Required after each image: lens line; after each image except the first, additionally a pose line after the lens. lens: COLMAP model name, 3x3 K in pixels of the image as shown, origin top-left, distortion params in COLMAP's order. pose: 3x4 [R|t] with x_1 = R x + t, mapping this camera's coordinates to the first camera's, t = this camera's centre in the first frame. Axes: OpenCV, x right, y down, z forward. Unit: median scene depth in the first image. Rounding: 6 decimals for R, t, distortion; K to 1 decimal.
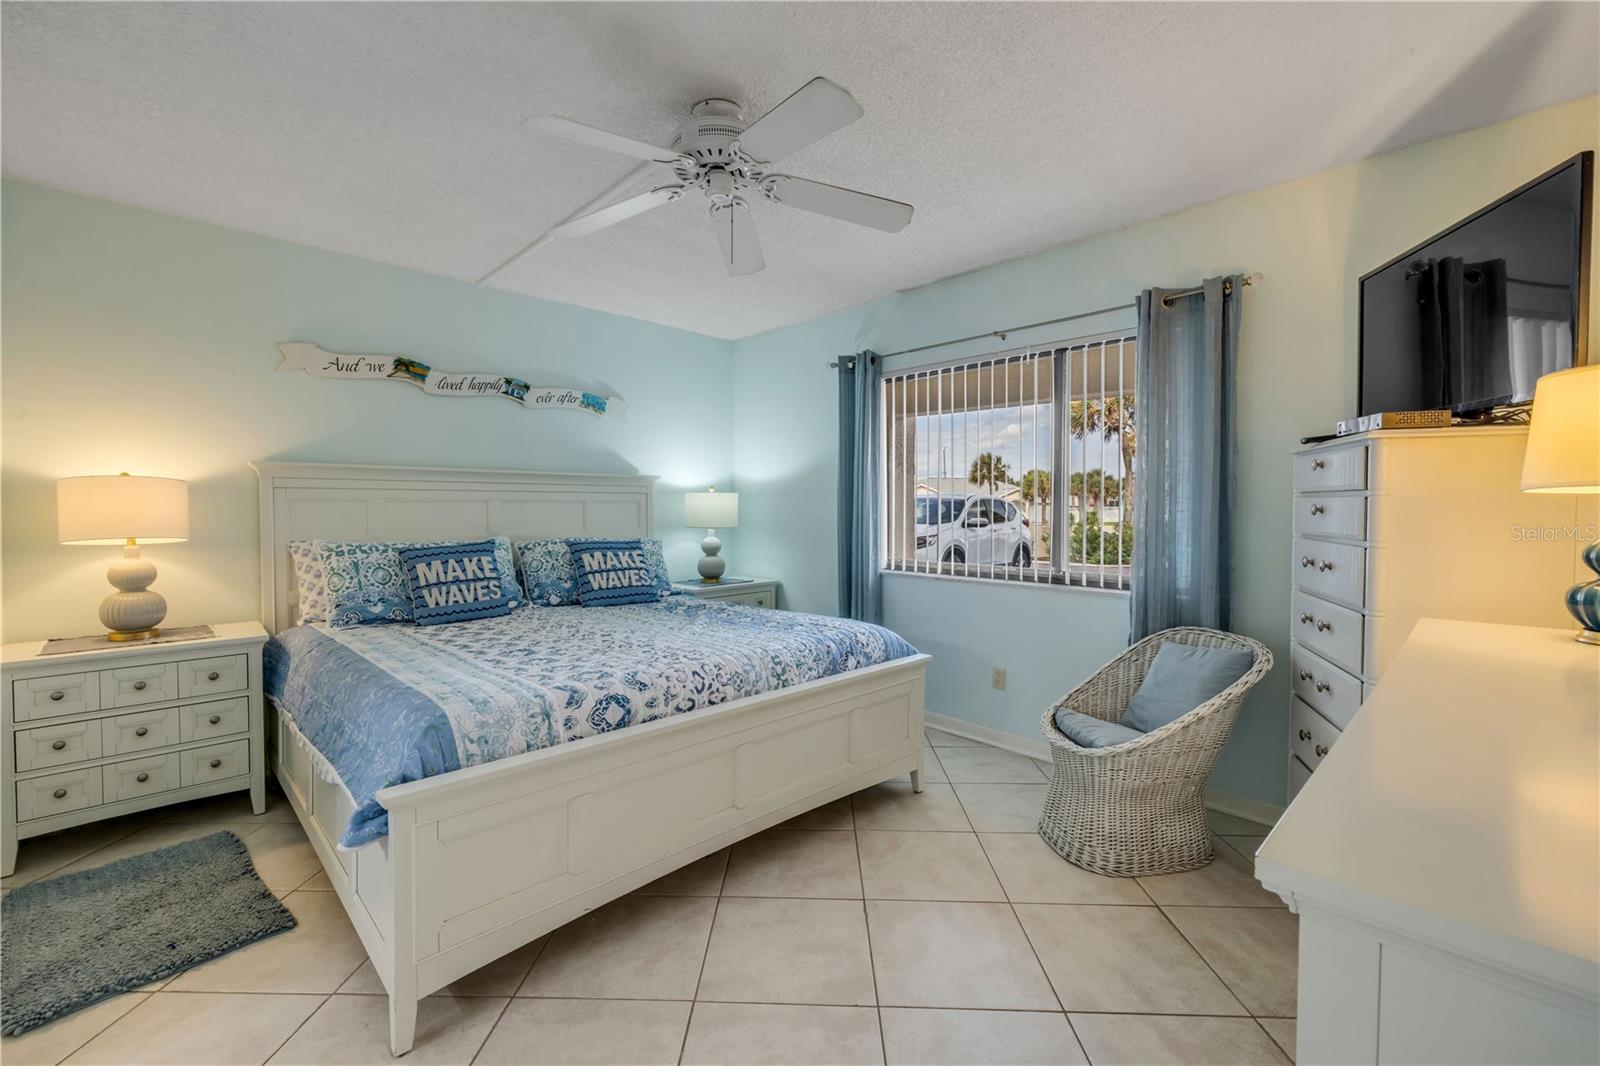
lens RADIAL K [[683.7, 0, 784.5], [0, 683.7, 527.5], [0, 0, 1]] dist [0.000896, -0.001631]
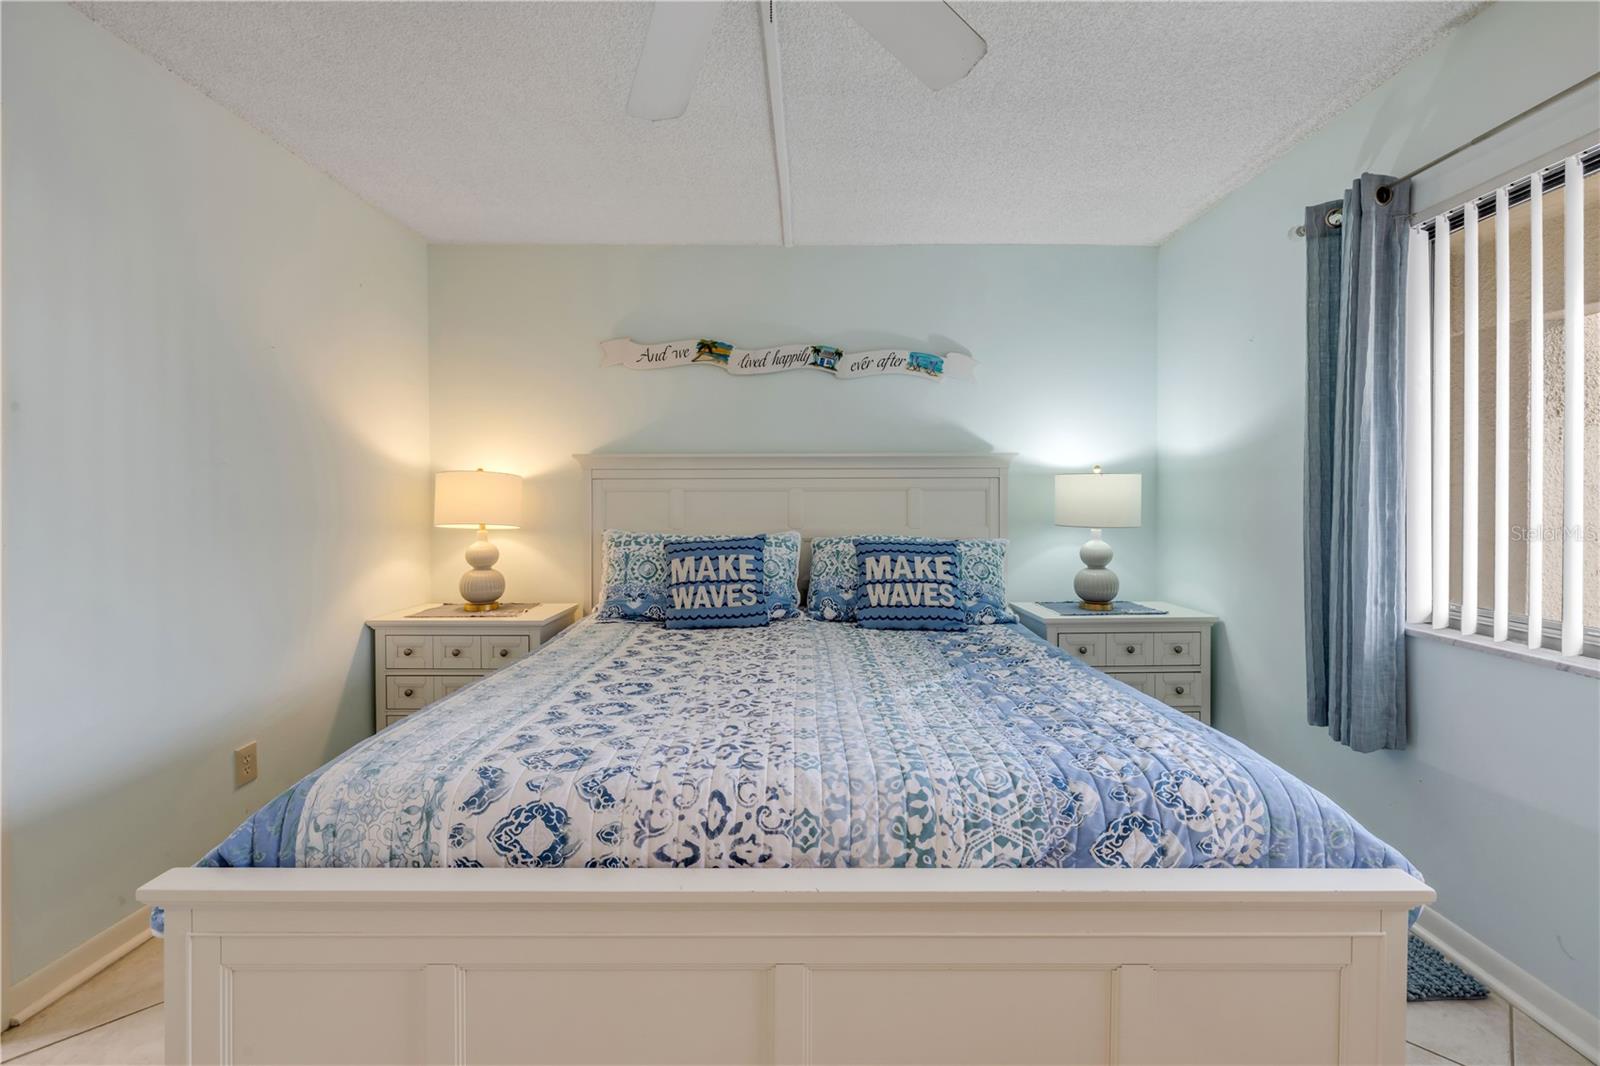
lens RADIAL K [[683.7, 0, 785.4], [0, 683.7, 504.9], [0, 0, 1]] dist [0.000896, -0.001631]
pose [[0.719886, 0.004312, -0.694079, 0.182058], [-0.018600, 0.999741, -0.013080, -0.008780], [0.693843, 0.022326, 0.719780, 0.402342]]
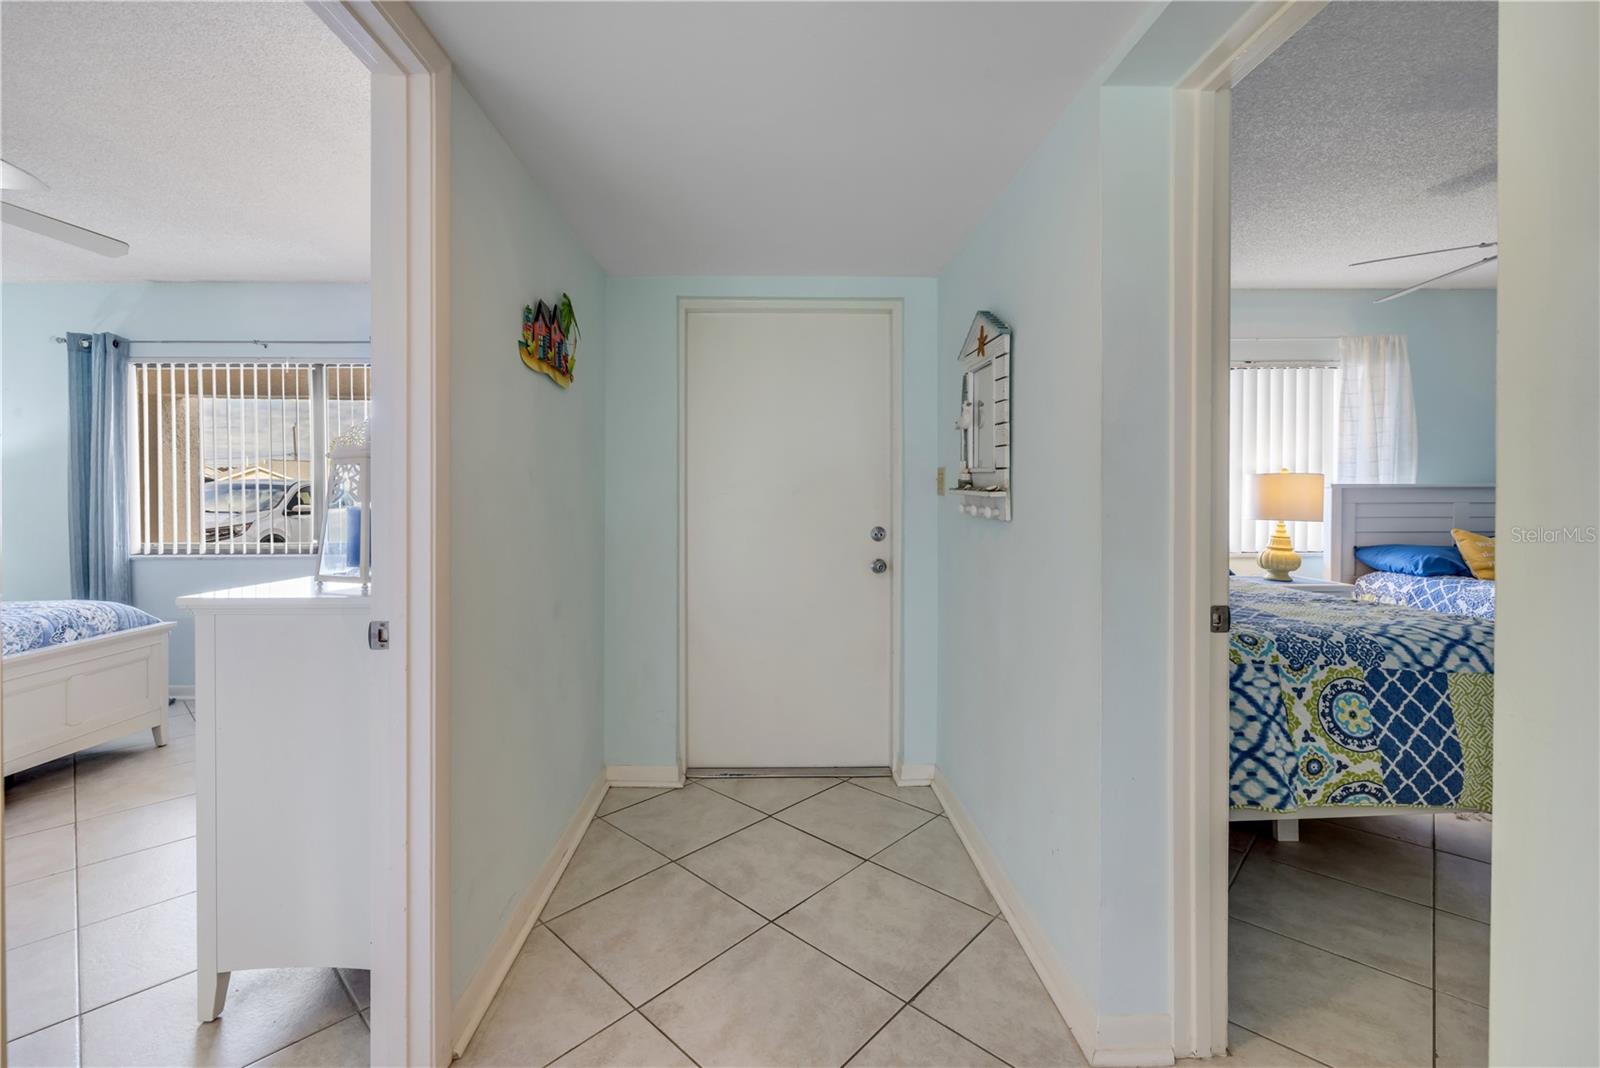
lens RADIAL K [[683.7, 0, 781.2], [0, 683.7, 504.1], [0, 0, 1]] dist [0.000896, -0.001631]
pose [[0.663005, -0.007890, 0.748574, 0.028643], [0.022423, 0.999705, -0.009324, 0.021208], [-0.748279, 0.022967, 0.662986, -0.418851]]
